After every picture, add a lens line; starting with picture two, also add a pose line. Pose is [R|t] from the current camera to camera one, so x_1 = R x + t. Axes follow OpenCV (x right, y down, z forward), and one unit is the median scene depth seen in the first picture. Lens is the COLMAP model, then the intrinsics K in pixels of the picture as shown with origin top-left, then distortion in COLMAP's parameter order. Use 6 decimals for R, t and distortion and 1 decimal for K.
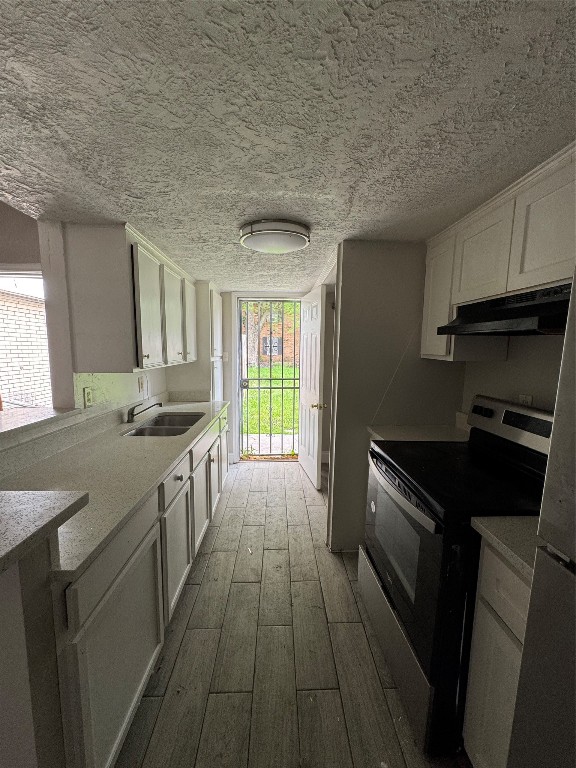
lens RADIAL K [[307.3, 0, 288.0], [0, 307.3, 384.0], [0, 0, 1]] dist [-0.000283, -0.000213]
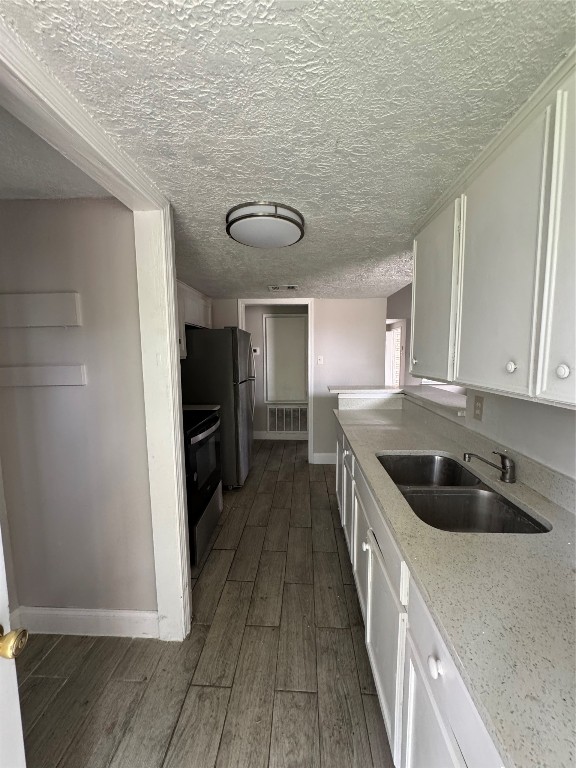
lens RADIAL K [[307.3, 0, 288.0], [0, 307.3, 384.0], [0, 0, 1]] dist [-0.000283, -0.000213]
pose [[-0.996381, -0.007864, 0.084639, -0.209701], [0.010897, 0.975678, 0.218937, -0.243930], [-0.084302, 0.219067, -0.972061, 2.132682]]
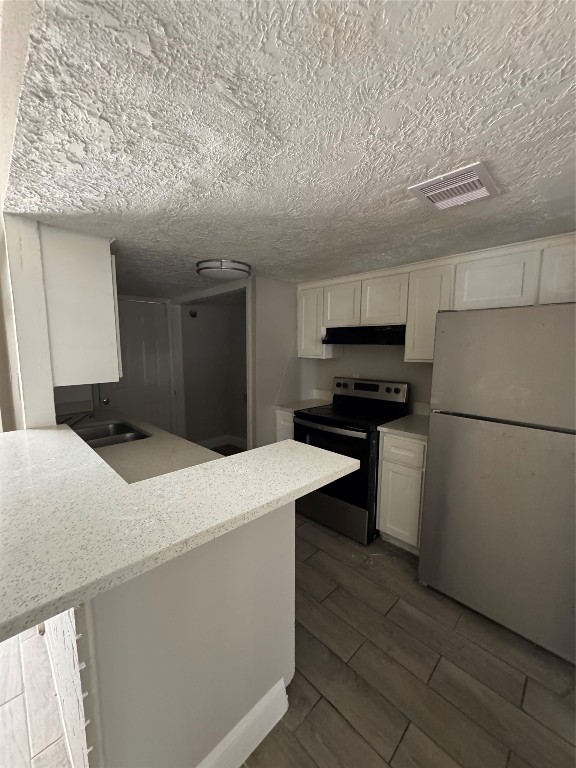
lens RADIAL K [[307.3, 0, 288.0], [0, 307.3, 384.0], [0, 0, 1]] dist [-0.000283, -0.000213]
pose [[0.736420, -0.091984, 0.670243, -0.843829], [0.084075, 0.995477, 0.044242, -0.027111], [-0.671280, 0.023770, 0.740822, -0.157273]]
